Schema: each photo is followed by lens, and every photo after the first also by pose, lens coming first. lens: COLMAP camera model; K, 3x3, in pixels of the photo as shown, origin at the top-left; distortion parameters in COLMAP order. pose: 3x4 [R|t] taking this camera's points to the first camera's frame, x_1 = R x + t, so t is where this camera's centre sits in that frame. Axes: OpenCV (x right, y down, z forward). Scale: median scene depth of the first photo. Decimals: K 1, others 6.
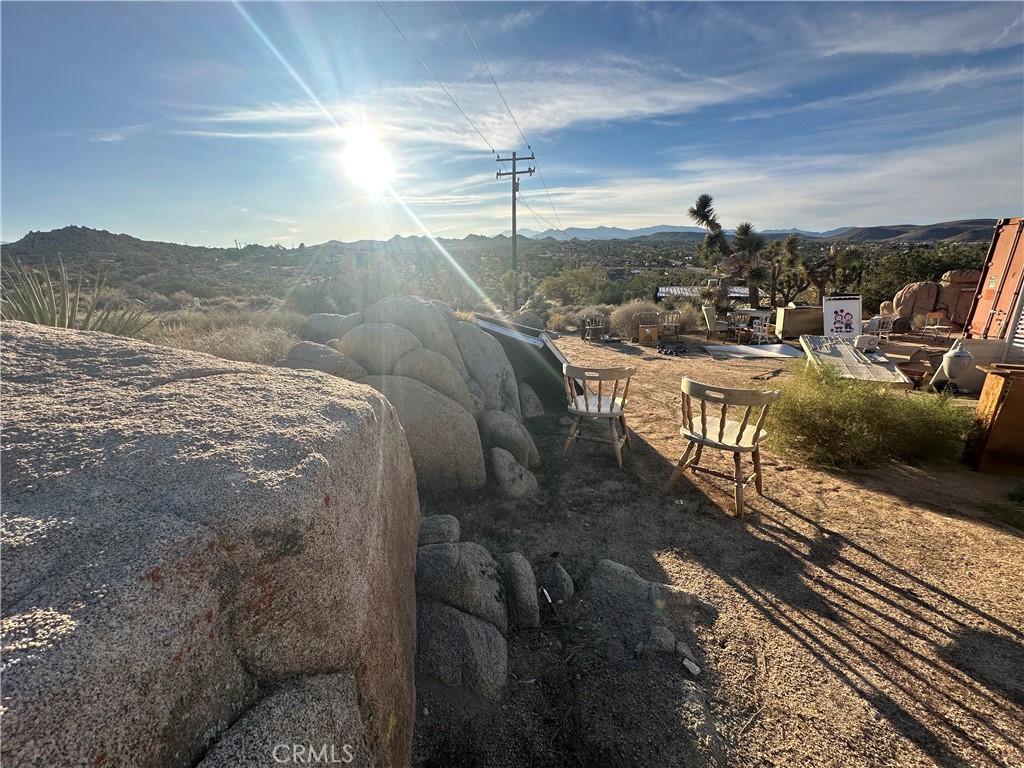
lens RADIAL K [[408.5, 0, 512.0], [0, 408.5, 384.0], [0, 0, 1]] dist [-0.010488, 0.002814]
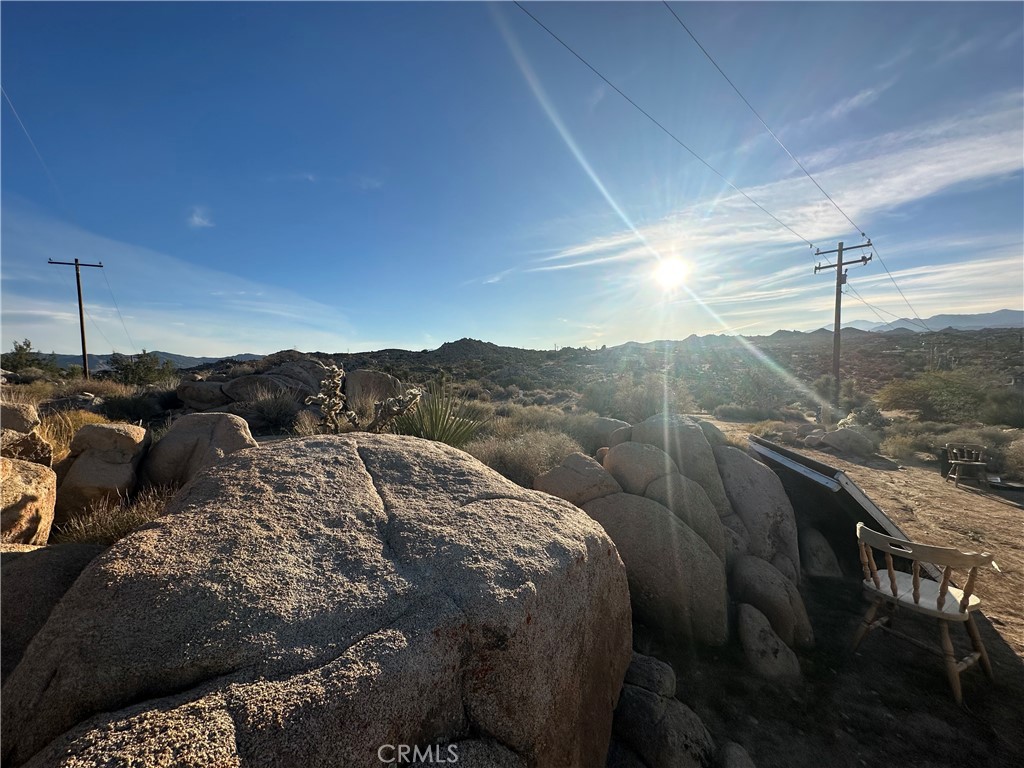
lens RADIAL K [[406.2, 0, 512.0], [0, 406.2, 384.0], [0, 0, 1]] dist [0.001404, 0.000326]
pose [[0.779390, 0.028437, -0.625894, 0.103819], [-0.170960, 0.970714, -0.168783, -0.074119], [0.602764, 0.238551, 0.761426, -0.098828]]
